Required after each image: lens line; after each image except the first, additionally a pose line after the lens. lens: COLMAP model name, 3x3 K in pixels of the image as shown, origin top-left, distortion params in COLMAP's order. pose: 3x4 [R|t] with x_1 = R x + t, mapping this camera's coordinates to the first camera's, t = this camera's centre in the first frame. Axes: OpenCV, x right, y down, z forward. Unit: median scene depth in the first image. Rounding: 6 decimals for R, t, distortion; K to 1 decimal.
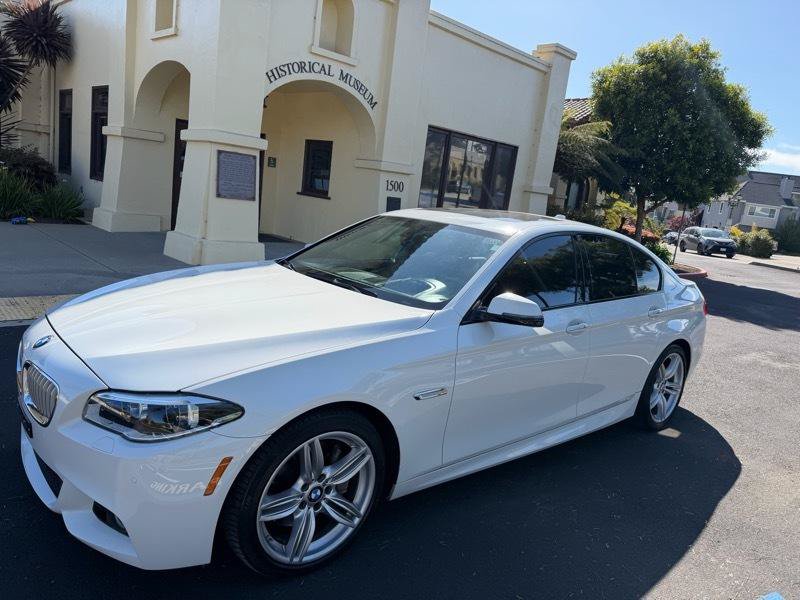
lens RADIAL K [[554.1, 0, 396.4], [0, 554.1, 294.6], [0, 0, 1]] dist [0.061732, -0.093285]
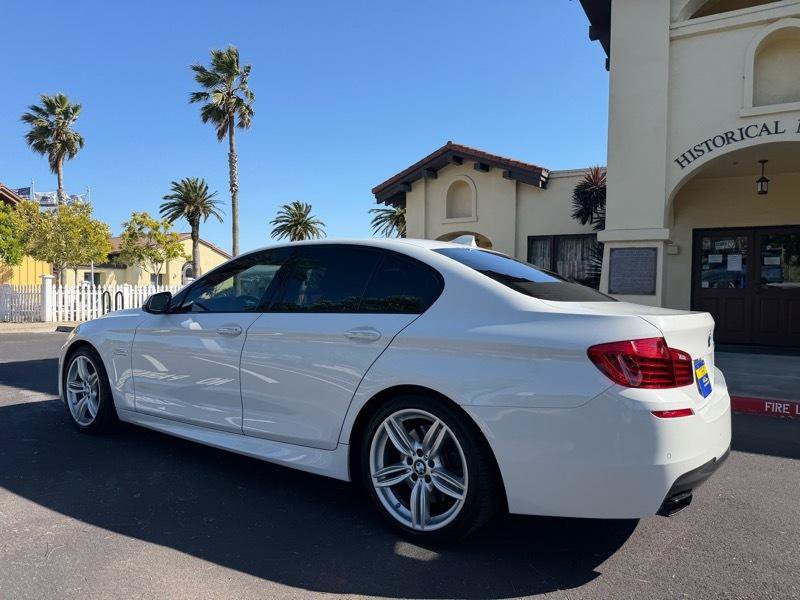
lens RADIAL K [[557.4, 0, 399.4], [0, 557.4, 295.8], [0, 0, 1]] dist [0.051453, -0.083591]
pose [[0.252937, -0.101079, -0.962188, 0.540641], [-0.164110, 0.975633, -0.145632, 0.036870], [0.953463, 0.194740, 0.230185, 0.399821]]
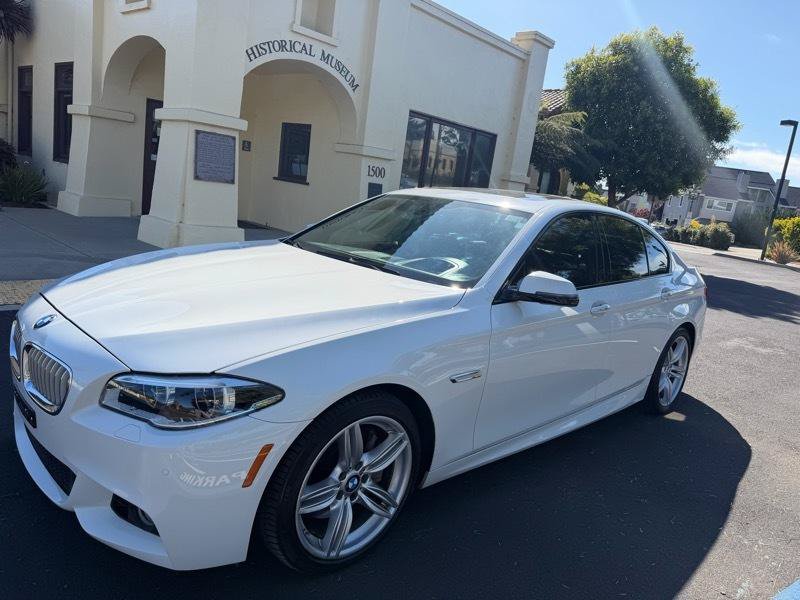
lens RADIAL K [[554.1, 0, 396.4], [0, 554.1, 294.6], [0, 0, 1]] dist [0.061732, -0.093285]
pose [[0.998200, -0.000027, 0.059979, -0.033527], [-0.000937, 0.999871, 0.016041, 0.007299], [-0.059972, -0.016069, 0.998071, 0.019216]]
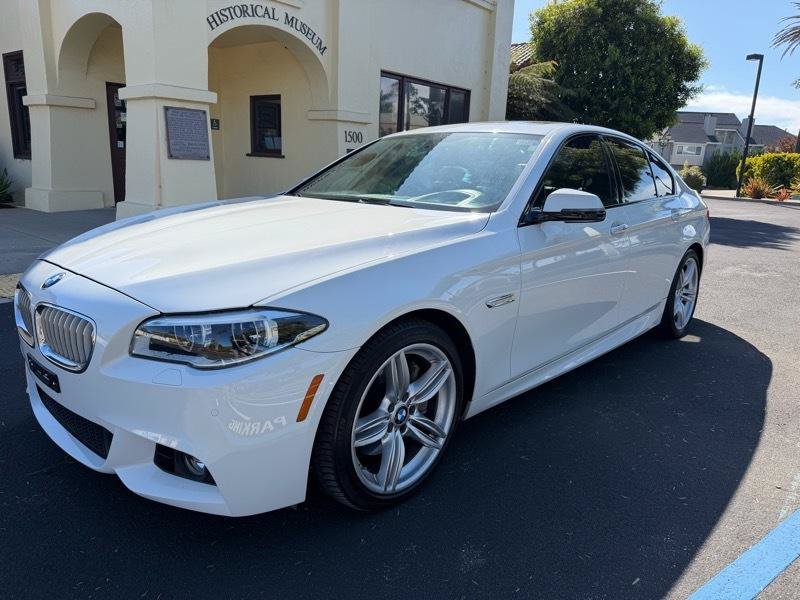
lens RADIAL K [[557.4, 0, 399.4], [0, 557.4, 295.8], [0, 0, 1]] dist [0.051453, -0.083591]
pose [[0.990135, -0.103044, 0.094941, -0.056005], [0.097387, 0.993287, 0.062422, 0.028912], [-0.100736, -0.052560, 0.993524, 0.030968]]
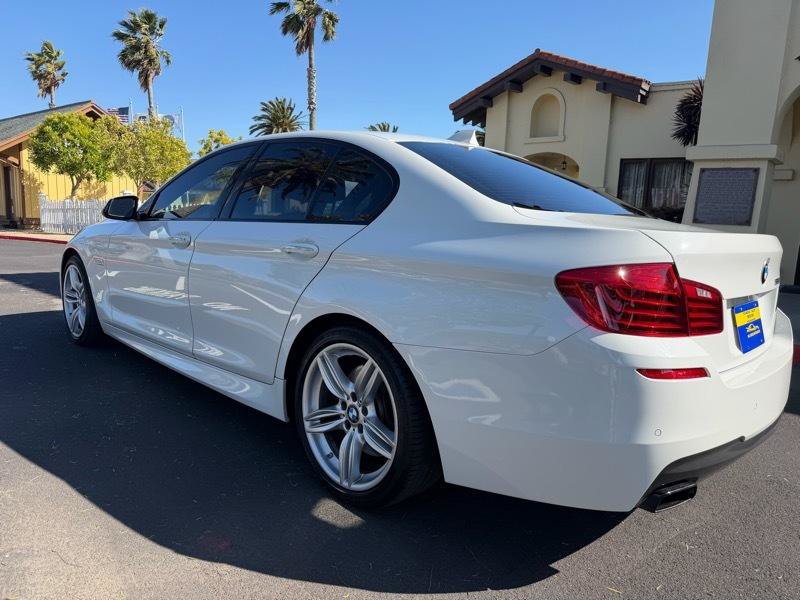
lens RADIAL K [[561.3, 0, 400.0], [0, 561.3, 300.0], [0, 0, 1]] dist [0.033060, -0.056178]
pose [[0.102968, 0.038635, -0.993934, 0.485550], [-0.215353, 0.976411, 0.015644, 0.024431], [0.971093, 0.212436, 0.108859, 0.482265]]
